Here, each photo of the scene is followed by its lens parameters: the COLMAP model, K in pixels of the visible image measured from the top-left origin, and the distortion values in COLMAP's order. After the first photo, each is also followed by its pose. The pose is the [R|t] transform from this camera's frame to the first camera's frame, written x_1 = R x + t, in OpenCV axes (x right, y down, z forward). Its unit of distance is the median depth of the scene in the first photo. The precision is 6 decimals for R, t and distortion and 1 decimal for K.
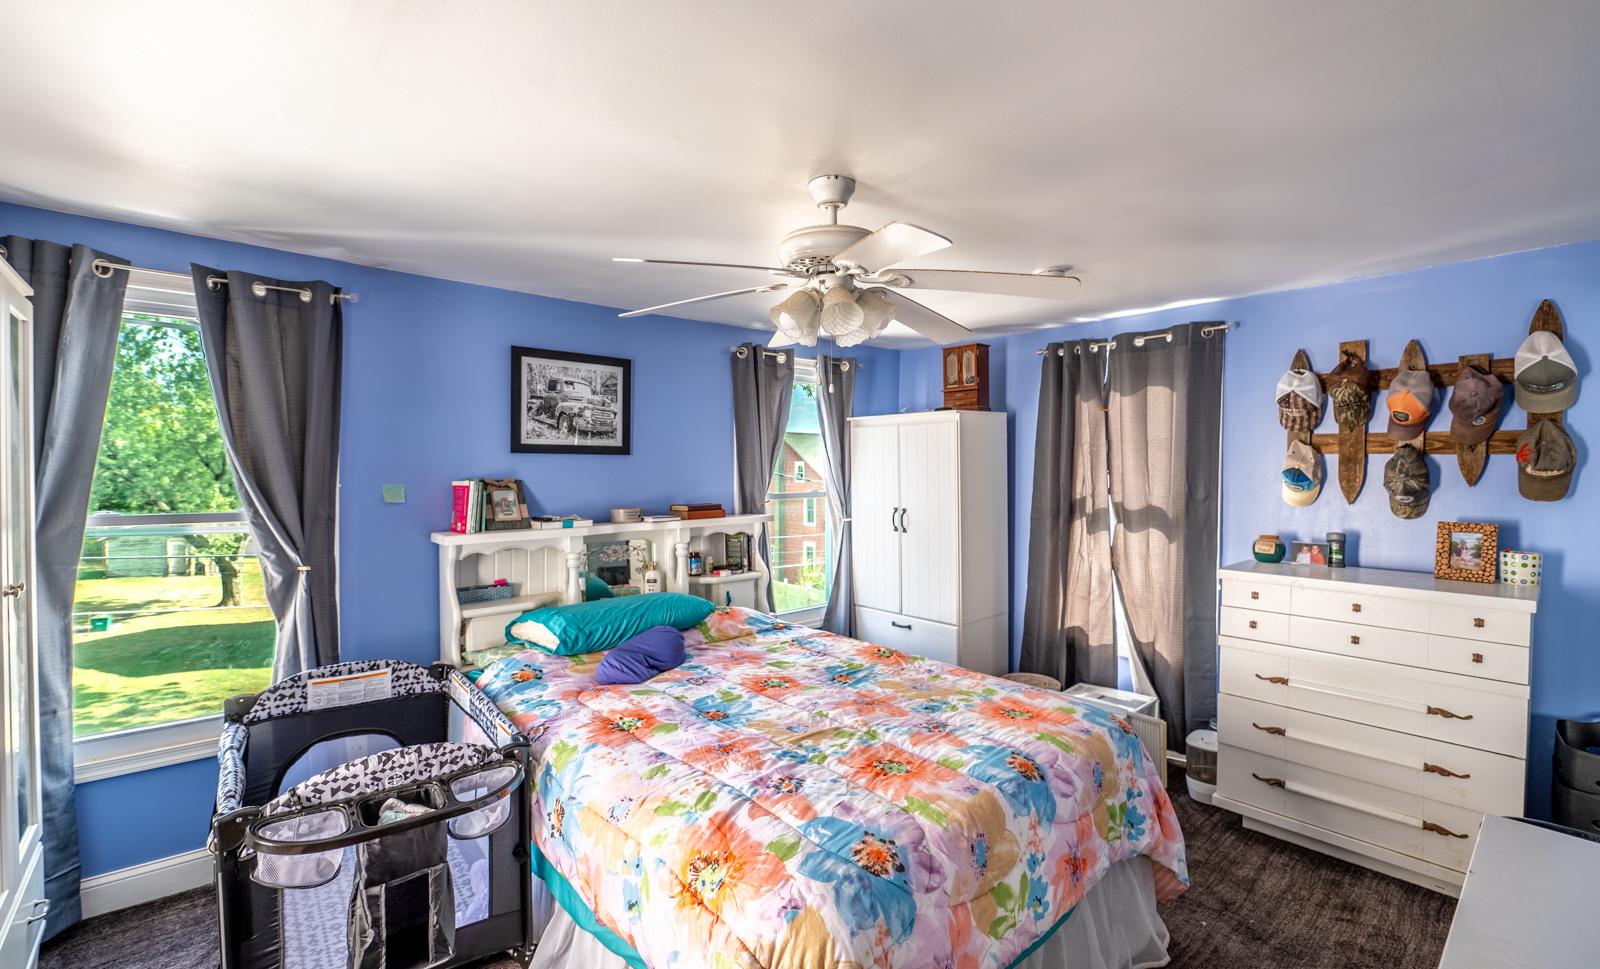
lens RADIAL K [[683.9, 0, 800.0], [0, 683.9, 484.5], [0, 0, 1]] dist [-0.010995, -0.000080]
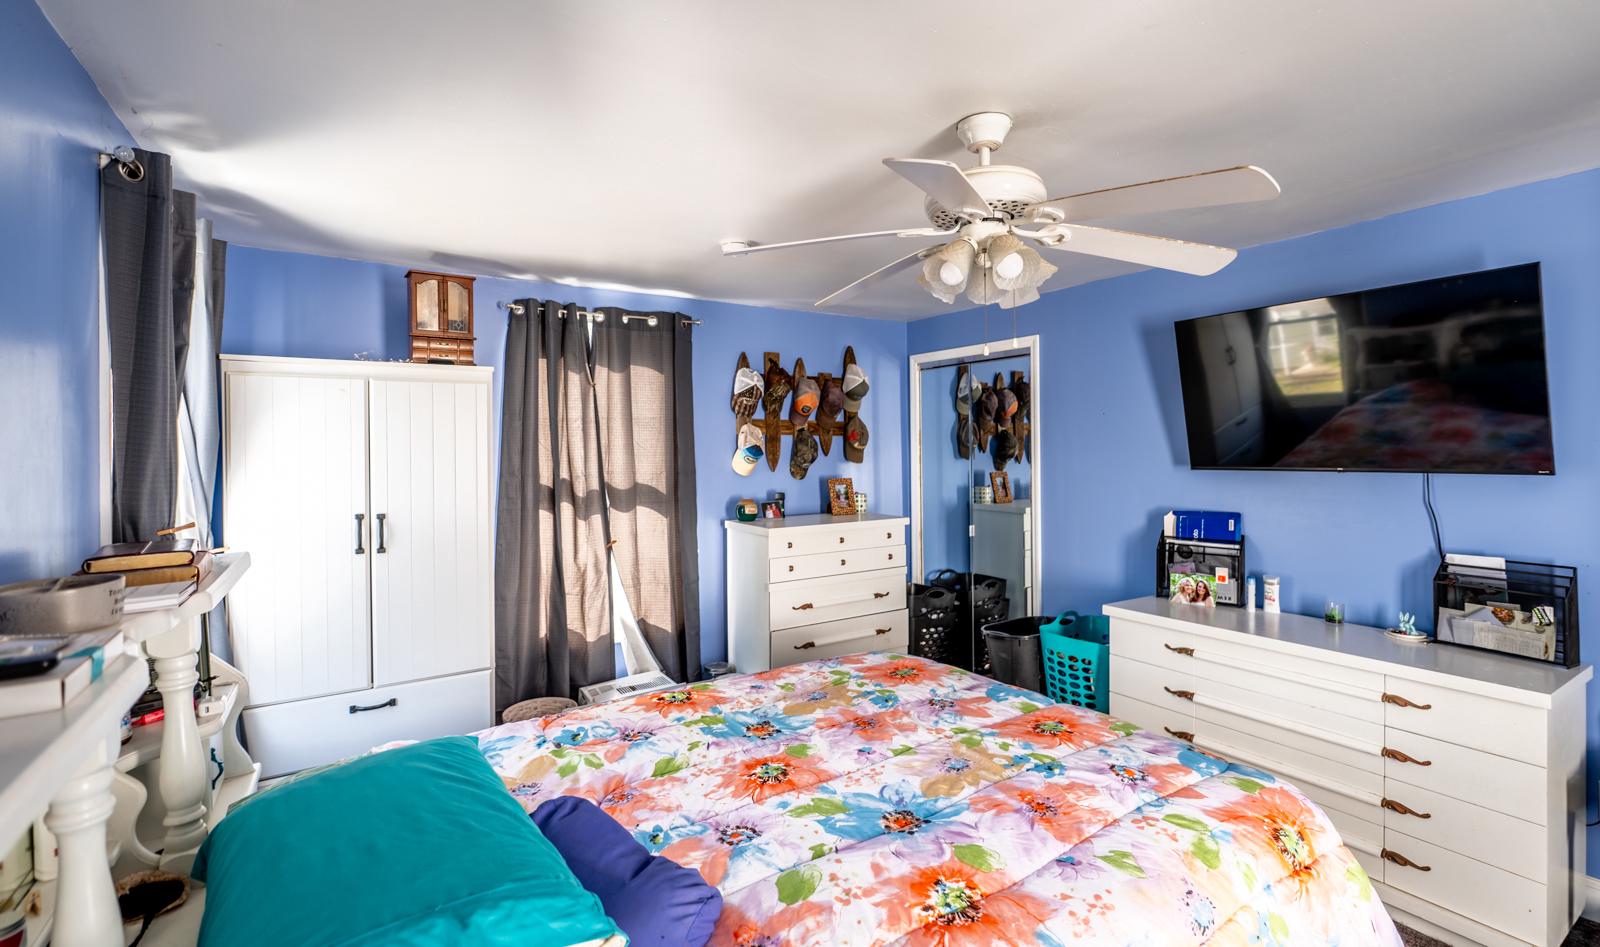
lens RADIAL K [[717.4, 0, 799.4], [0, 717.4, 447.8], [0, 0, 1]] dist [-0.011511, -0.000026]
pose [[0.142525, -0.004629, 0.989780, -0.589043], [0.036508, 0.999333, -0.000583, -0.014749], [-0.989118, 0.036218, 0.142599, 0.717079]]
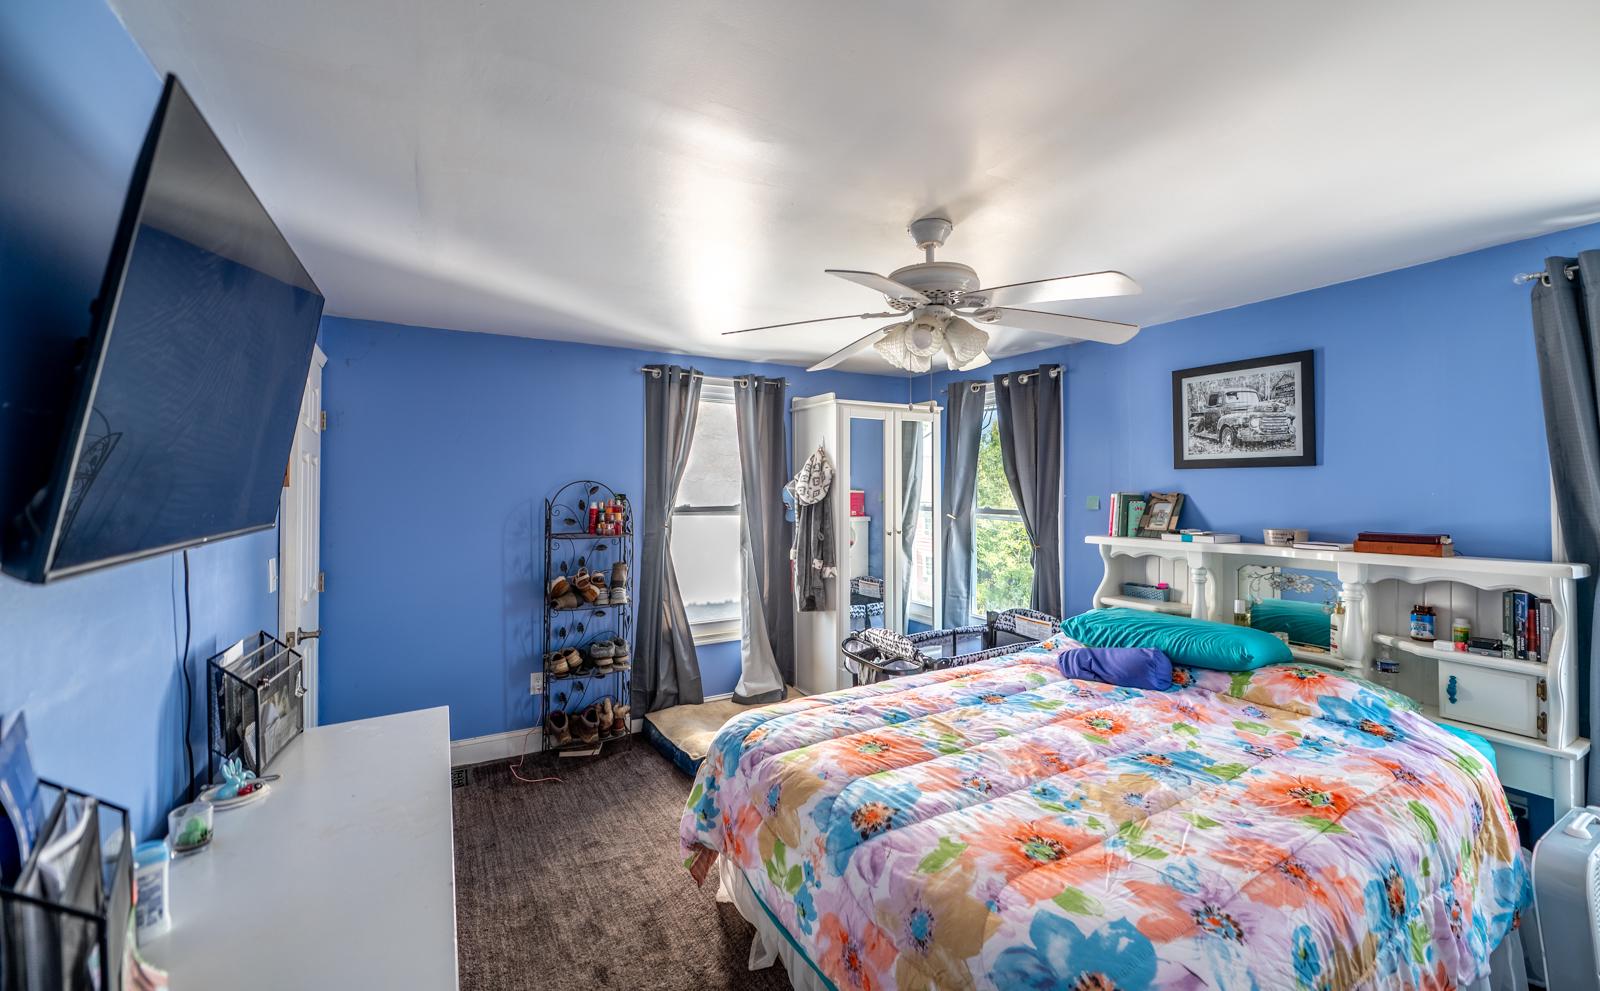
lens RADIAL K [[629.8, 0, 818.3], [0, 629.8, 482.5], [0, 0, 1]] dist [-0.001727, -0.000256]
pose [[-0.169854, -0.007978, -0.985437, 0.696699], [-0.019639, 0.999796, -0.004709, -0.009438], [0.985274, 0.018553, -0.169976, 0.640592]]
